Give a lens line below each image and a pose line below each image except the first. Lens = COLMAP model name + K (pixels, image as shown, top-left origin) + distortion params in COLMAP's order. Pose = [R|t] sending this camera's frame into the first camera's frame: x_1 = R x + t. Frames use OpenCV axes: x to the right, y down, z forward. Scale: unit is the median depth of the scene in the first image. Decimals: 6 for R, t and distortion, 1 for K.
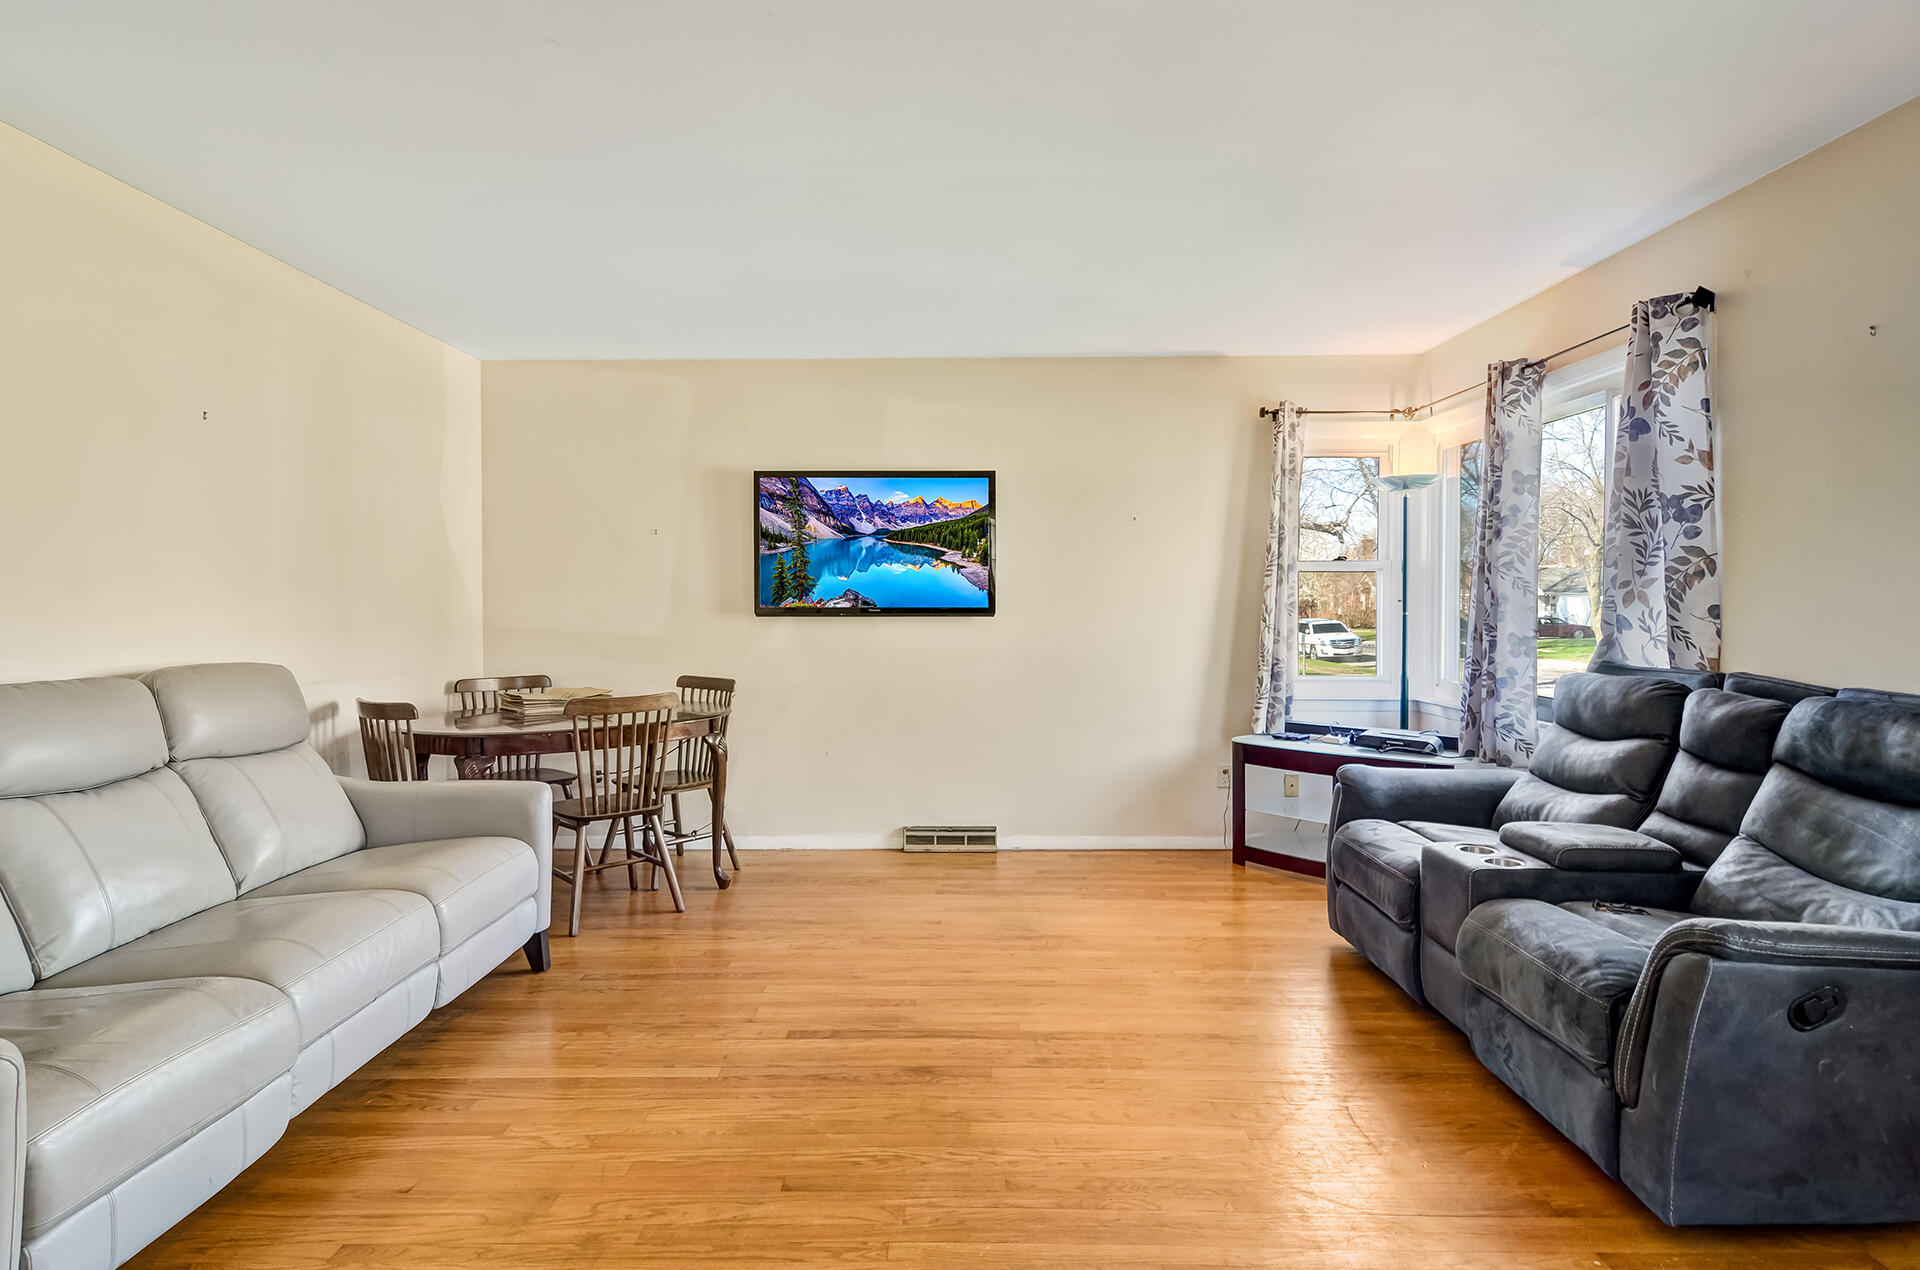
lens RADIAL K [[1033.3, 0, 926.8], [0, 1033.3, 628.4], [0, 0, 1]] dist [0.009944, -0.004937]
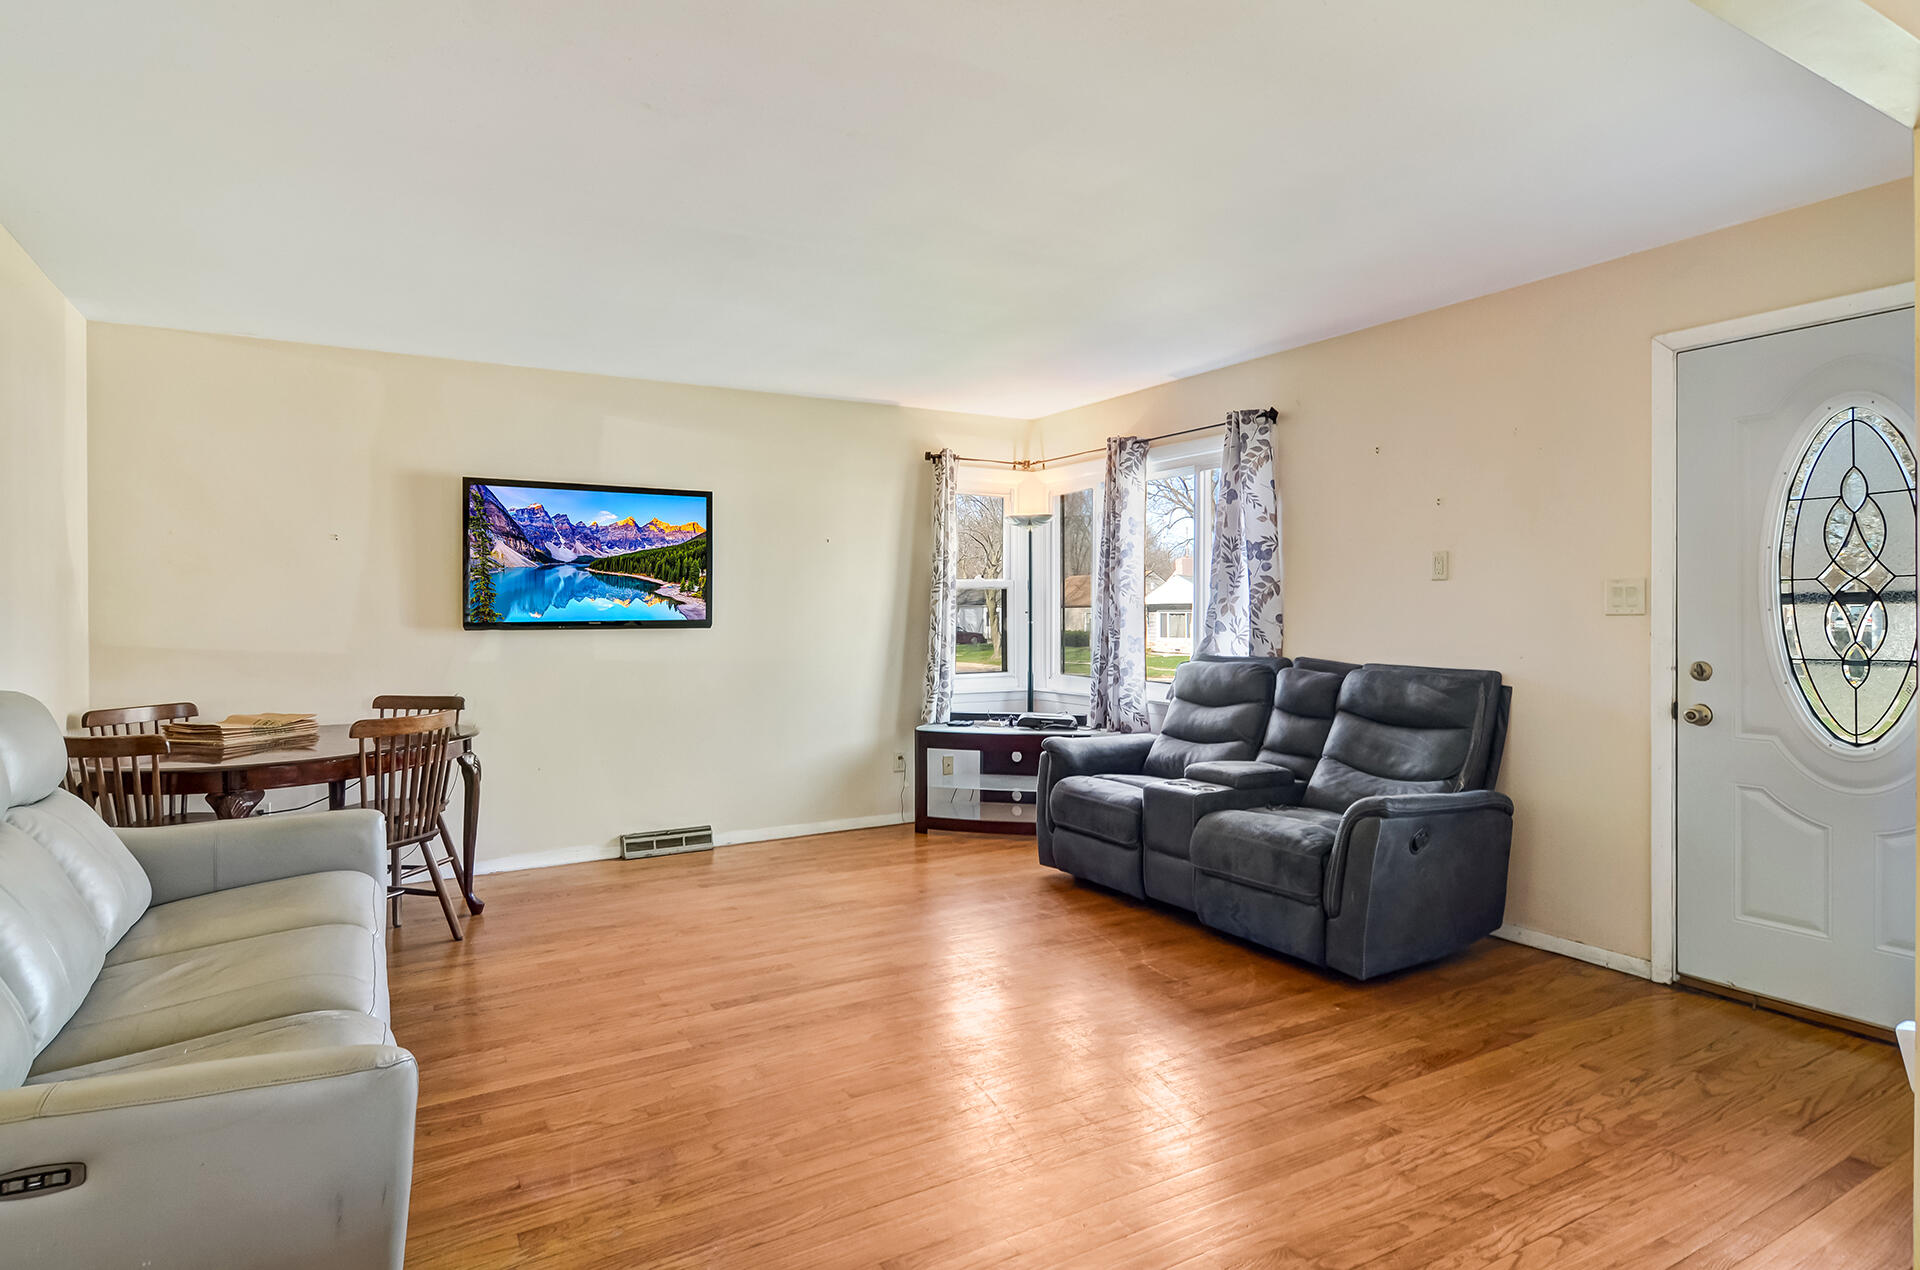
lens RADIAL K [[1033.3, 0, 938.2], [0, 1033.3, 642.2], [0, 0, 1]] dist [0.009944, -0.004937]
pose [[0.862111, -0.016493, 0.506451, -0.397460], [0.016590, 0.999853, 0.004322, 0.003325], [-0.506448, 0.004676, 0.862258, -0.059173]]
